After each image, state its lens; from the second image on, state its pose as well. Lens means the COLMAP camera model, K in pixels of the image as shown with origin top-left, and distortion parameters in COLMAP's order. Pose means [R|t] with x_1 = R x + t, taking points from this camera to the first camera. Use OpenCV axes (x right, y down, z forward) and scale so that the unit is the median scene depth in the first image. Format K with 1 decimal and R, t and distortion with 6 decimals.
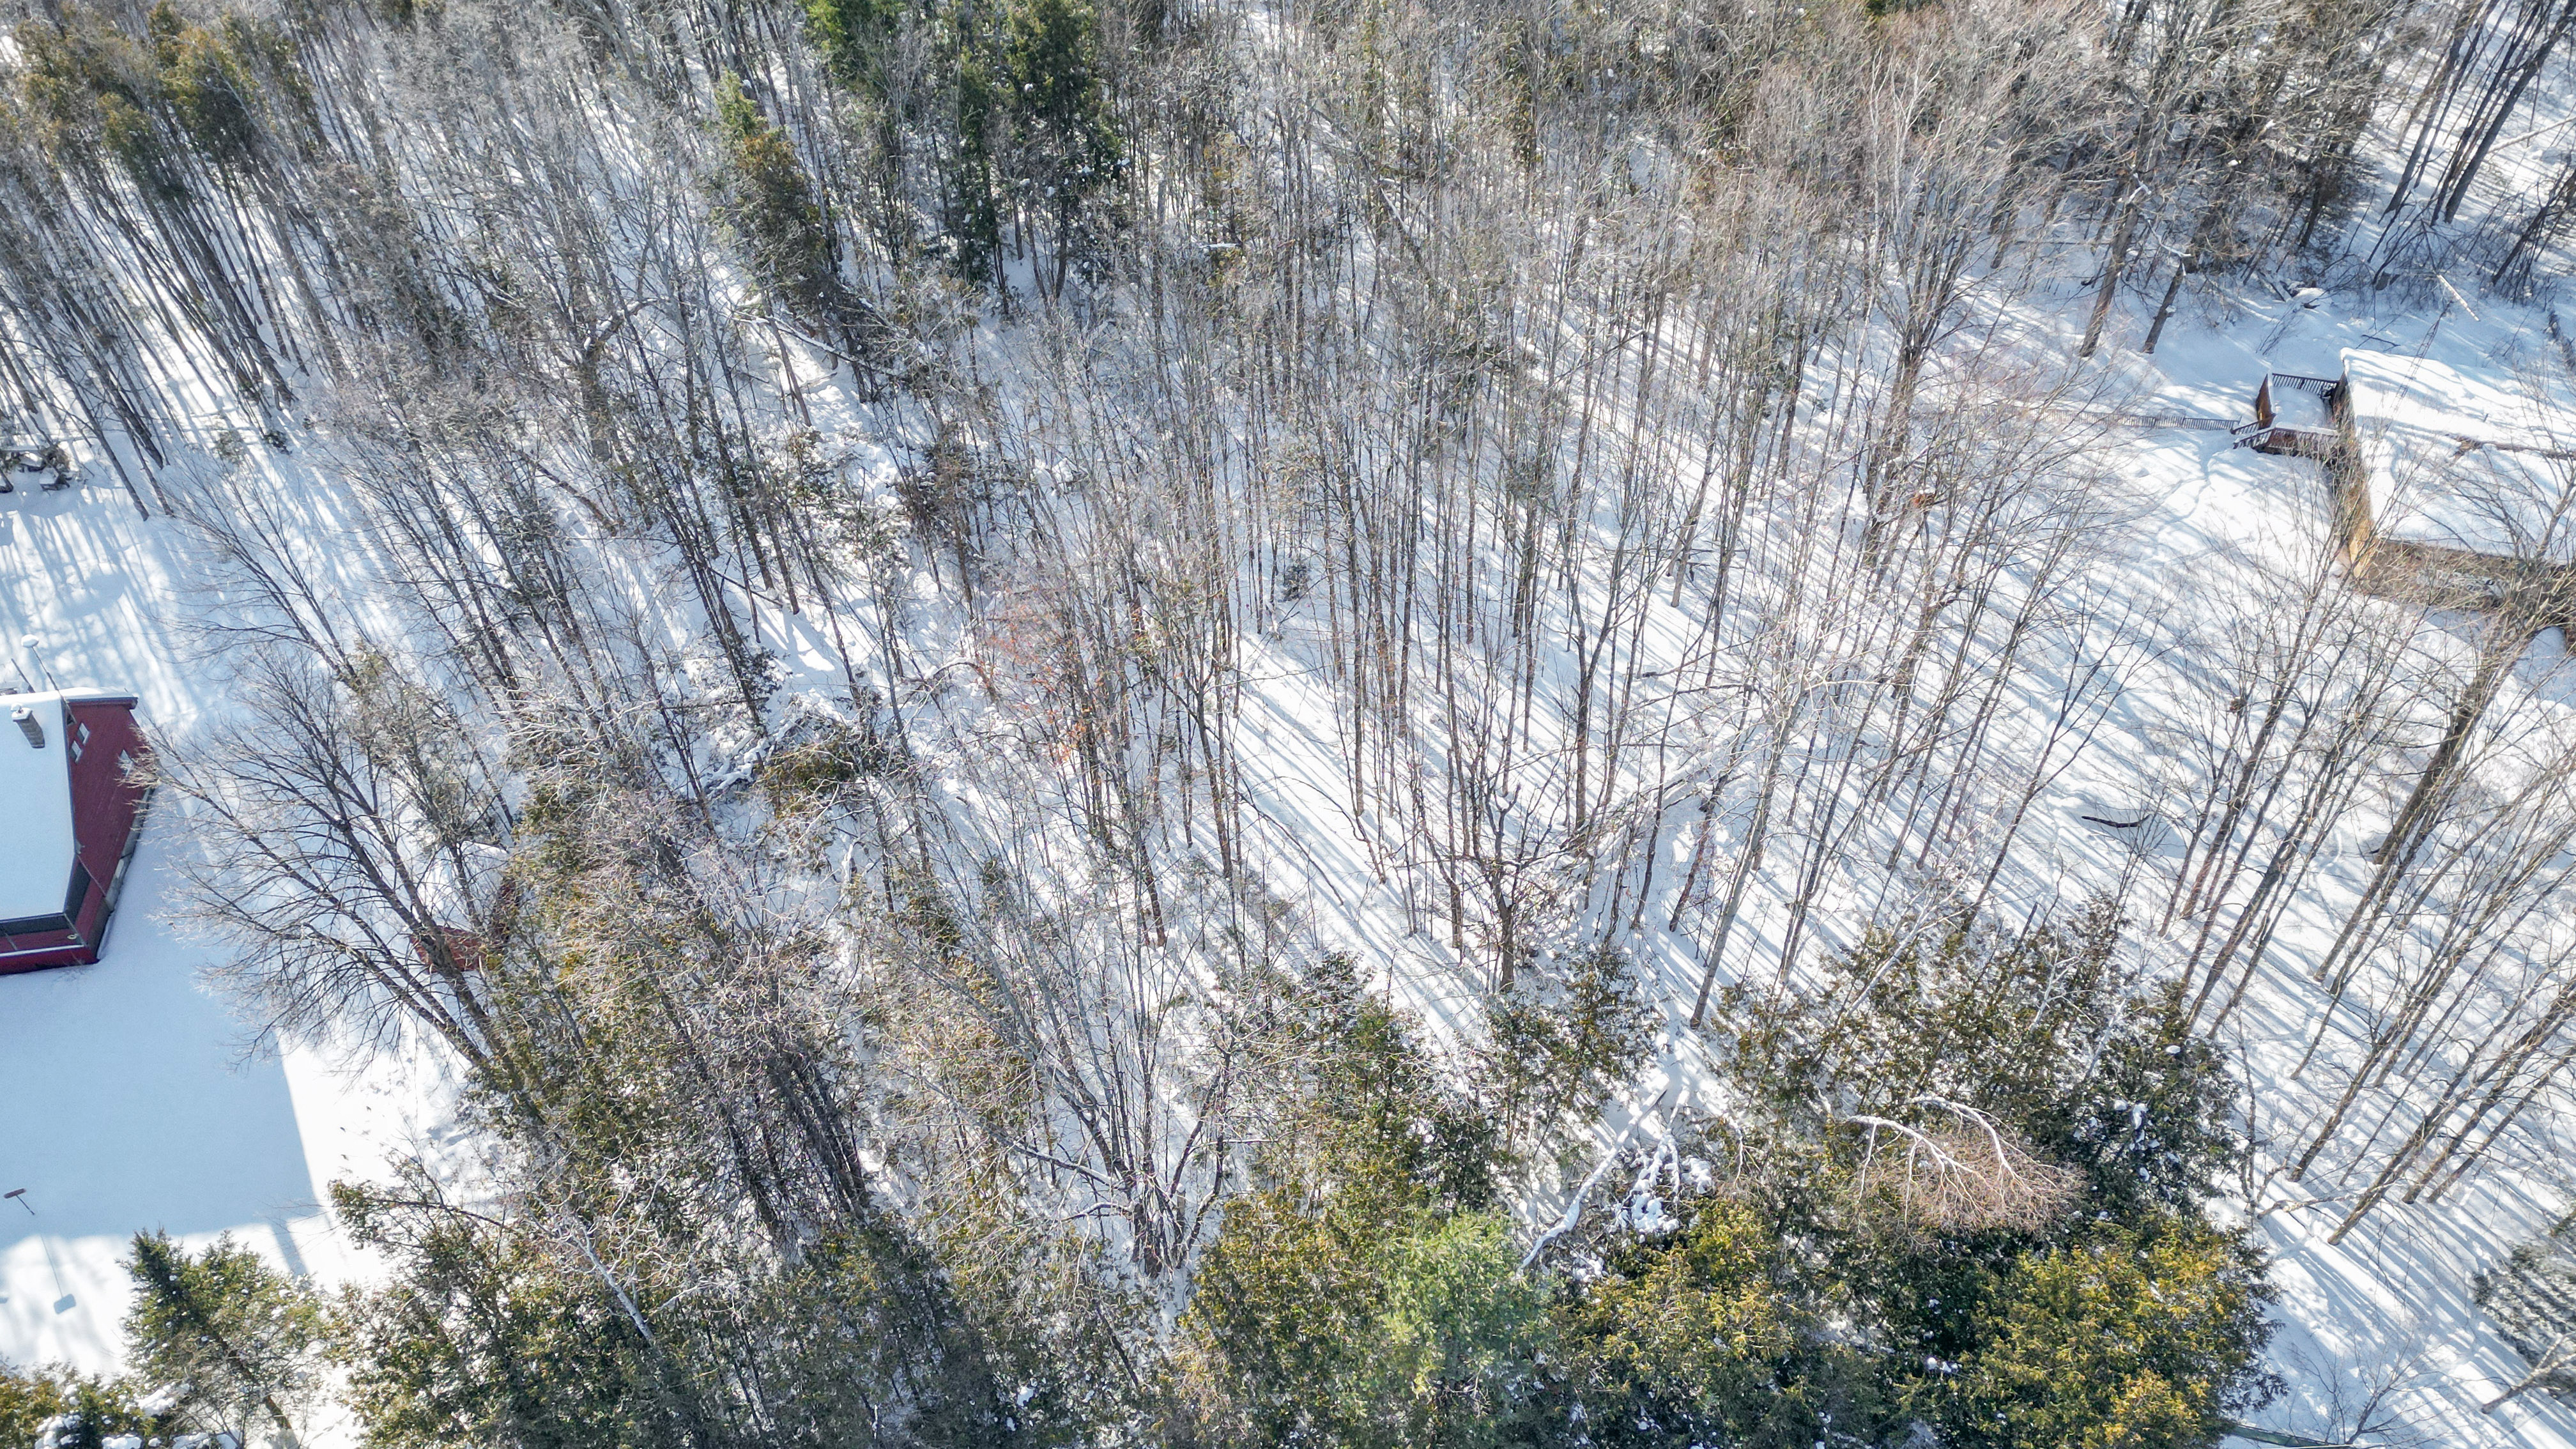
lens RADIAL K [[1848.0, 0, 1288.0], [0, 1848.0, 724.5], [0, 0, 1]] dist [0.051587, -0.004469]
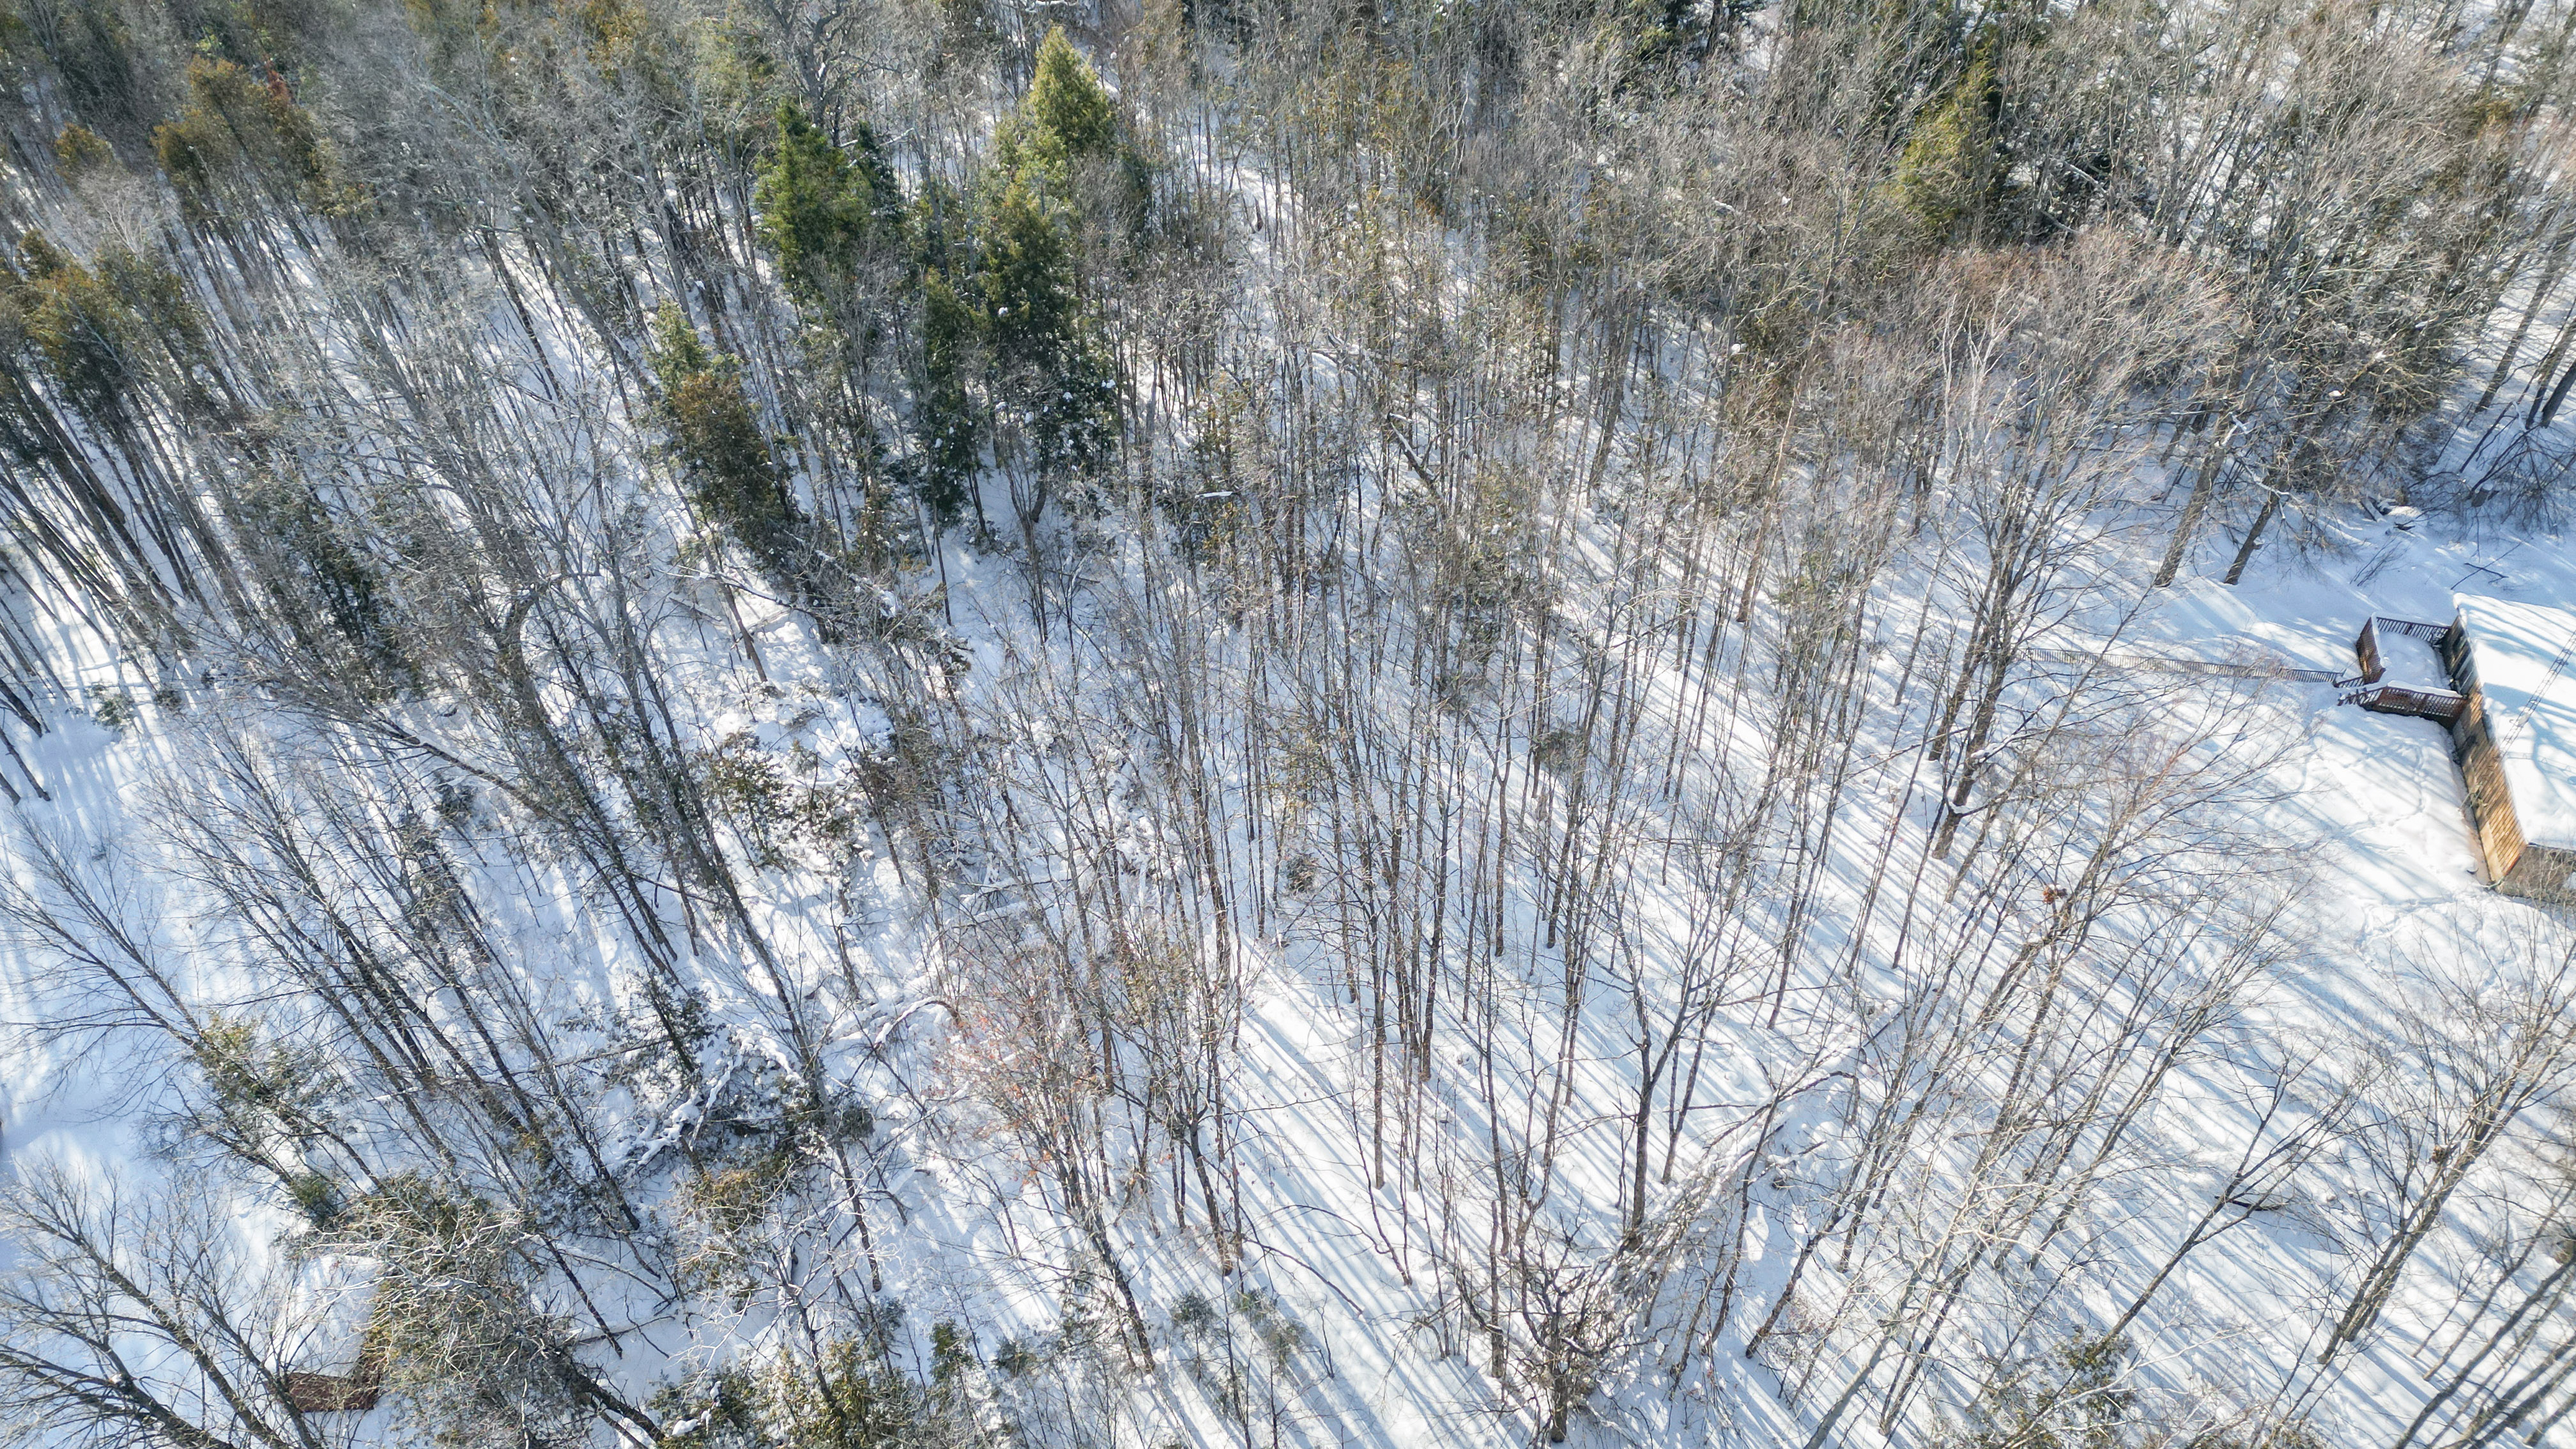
lens RADIAL K [[1795.5, 0, 1288.0], [0, 1795.5, 724.5], [0, 0, 1]] dist [0.047865, 0.000155]
pose [[0.999974, -0.006196, 0.003687, -0.005206], [0.006251, 0.999868, -0.014978, -0.139447], [-0.003594, 0.015001, 0.999881, 0.134359]]
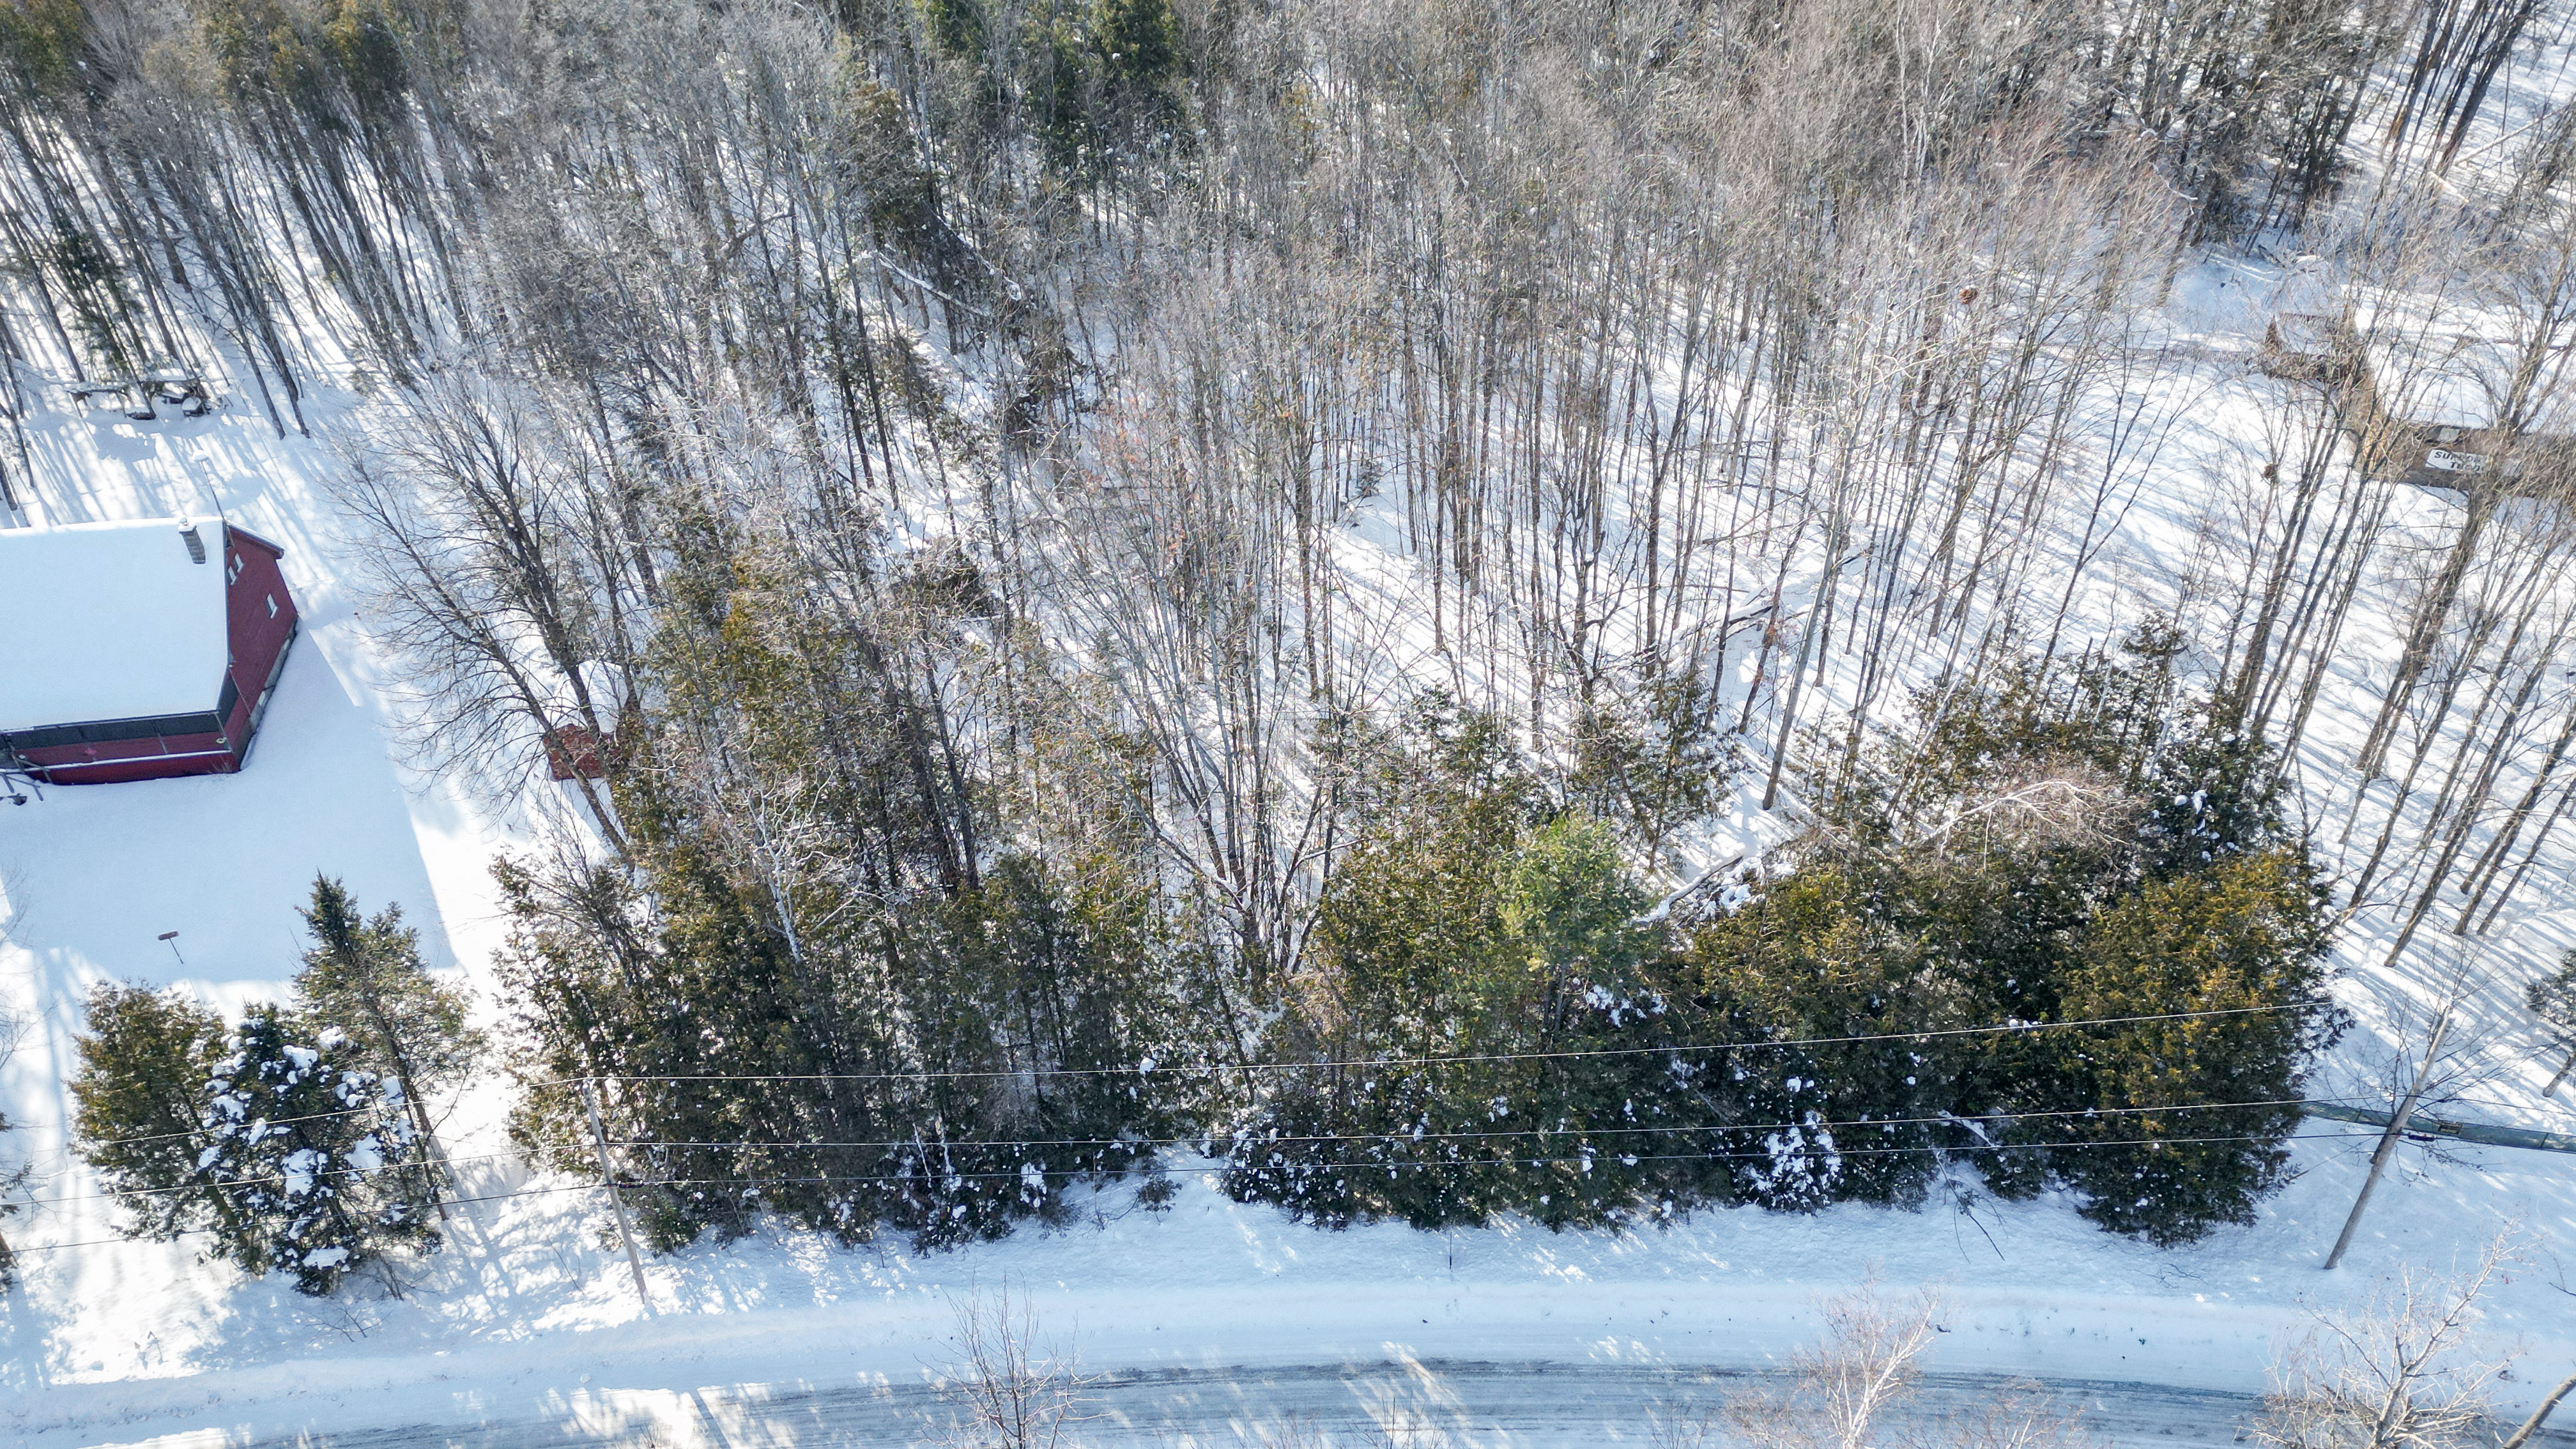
lens RADIAL K [[1829.4, 0, 1312.2], [0, 1829.4, 740.8], [0, 0, 1]] dist [0.055979, 0.001526]
pose [[0.999992, -0.001066, 0.003827, -0.033222], [0.001469, 0.994279, -0.106804, 0.186008], [-0.003691, 0.106809, 0.994273, -0.029258]]
